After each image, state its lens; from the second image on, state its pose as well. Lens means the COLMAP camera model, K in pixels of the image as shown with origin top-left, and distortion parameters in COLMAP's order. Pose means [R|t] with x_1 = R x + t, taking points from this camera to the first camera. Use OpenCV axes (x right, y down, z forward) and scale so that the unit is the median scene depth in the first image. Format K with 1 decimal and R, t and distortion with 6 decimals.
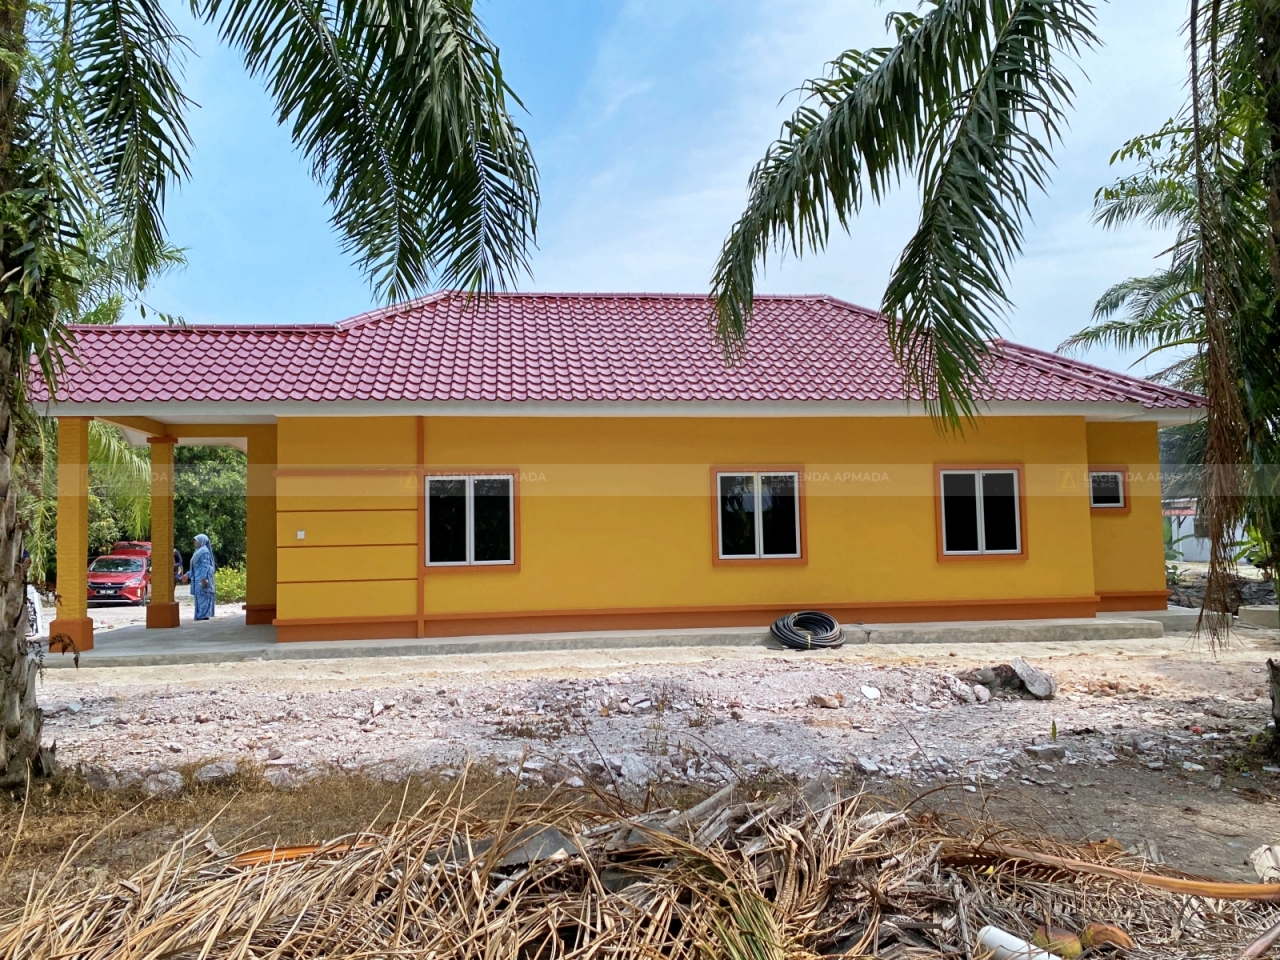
lens RADIAL K [[991.8, 0, 650.3], [0, 991.8, 482.3], [0, 0, 1]] dist [-0.022516, -0.002017]
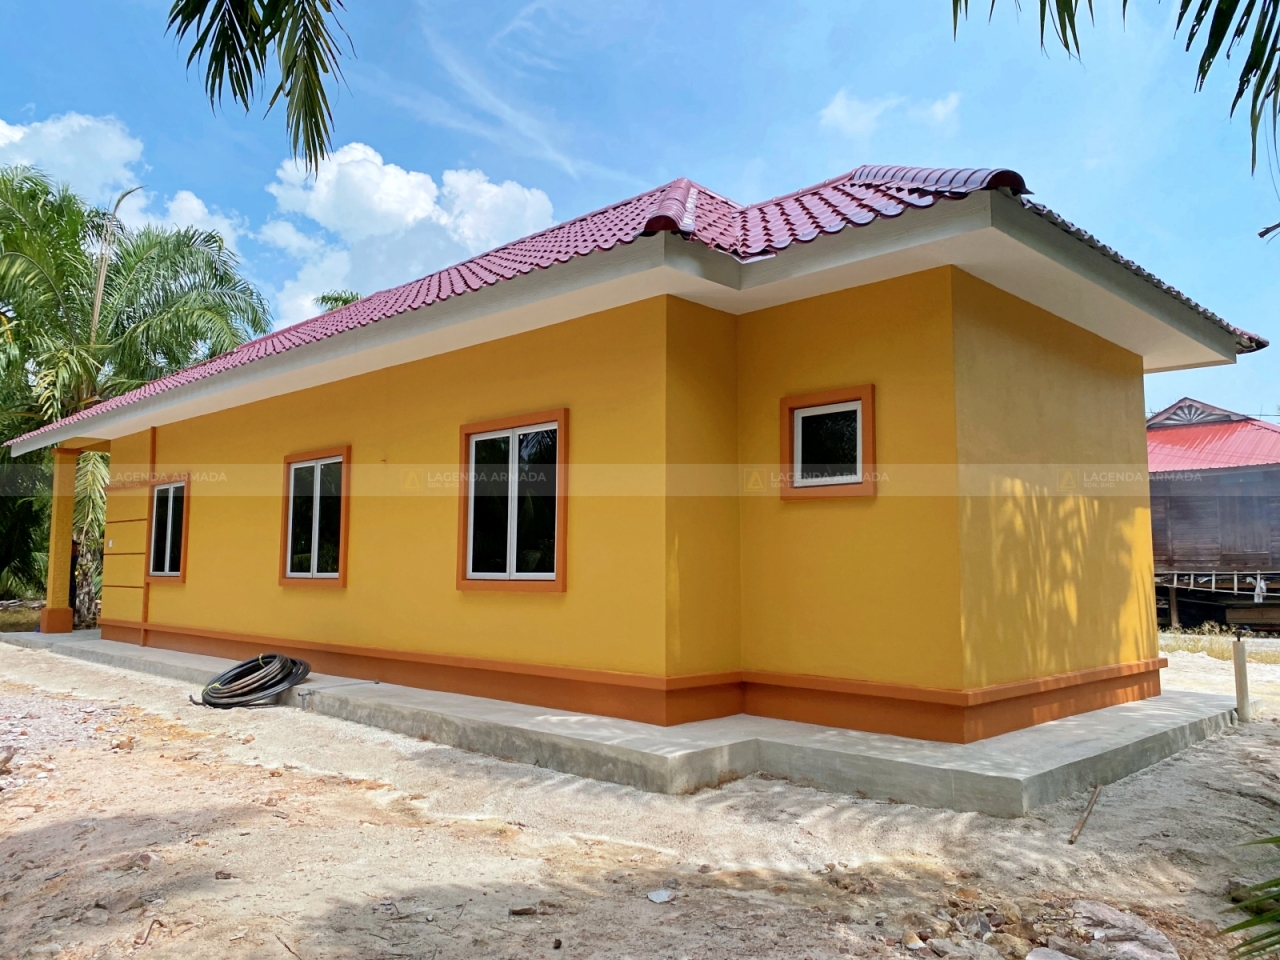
lens RADIAL K [[991.8, 0, 650.3], [0, 991.8, 482.3], [0, 0, 1]] dist [-0.022516, -0.002017]
pose [[0.642391, -0.047775, -0.764887, 0.848333], [0.038575, 0.998806, -0.029988, 0.038473], [0.765406, -0.010241, 0.643467, 0.729050]]
